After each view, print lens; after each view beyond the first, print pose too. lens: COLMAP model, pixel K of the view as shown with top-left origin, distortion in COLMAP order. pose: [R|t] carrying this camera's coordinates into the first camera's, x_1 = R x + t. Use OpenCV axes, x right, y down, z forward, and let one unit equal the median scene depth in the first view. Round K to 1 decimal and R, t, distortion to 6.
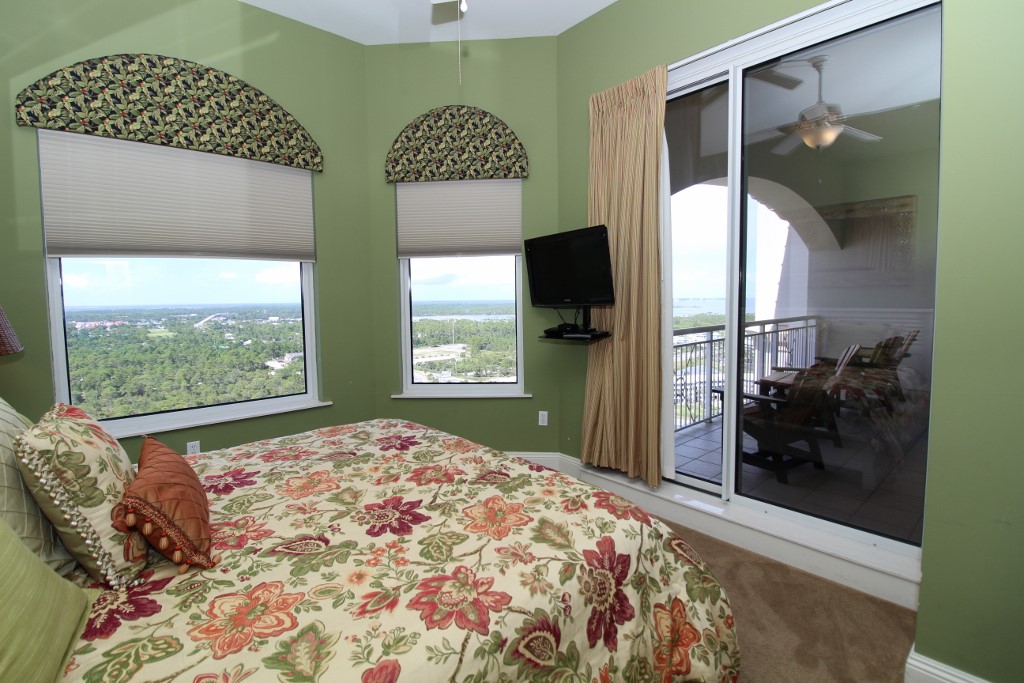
lens RADIAL K [[470.9, 0, 510.3], [0, 470.9, 329.9], [0, 0, 1]] dist [-0.000370, -0.013960]
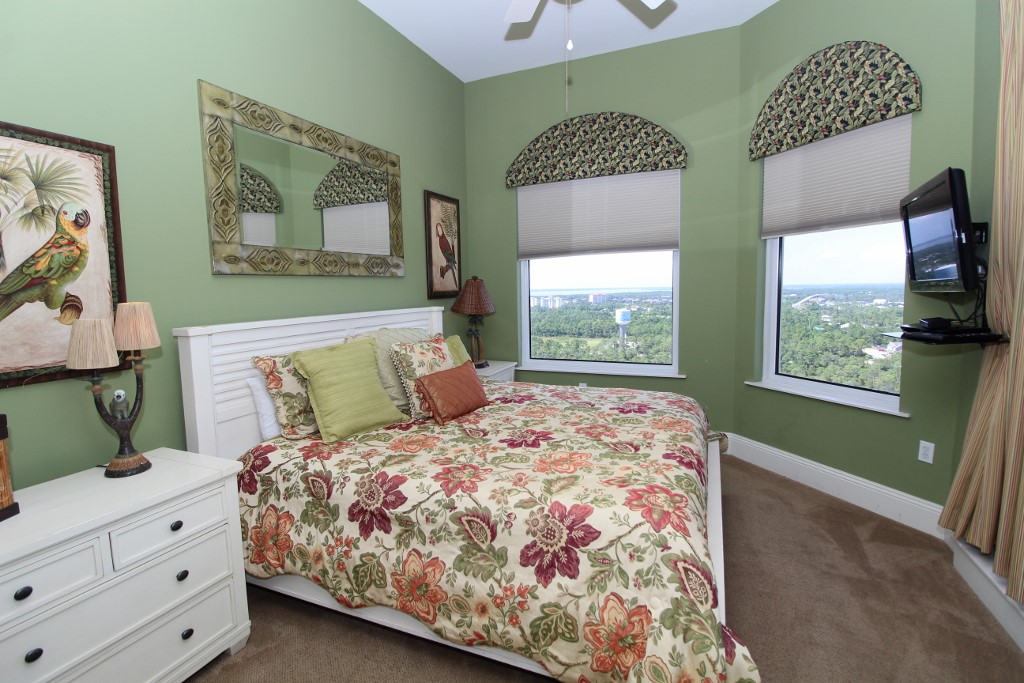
lens RADIAL K [[470.9, 0, 510.3], [0, 470.9, 329.9], [0, 0, 1]] dist [-0.000370, -0.013960]
pose [[0.429205, 0.083409, -0.899348, 0.958481], [-0.045526, 0.996459, 0.070688, -0.031536], [0.902059, 0.010604, 0.431482, 0.323980]]
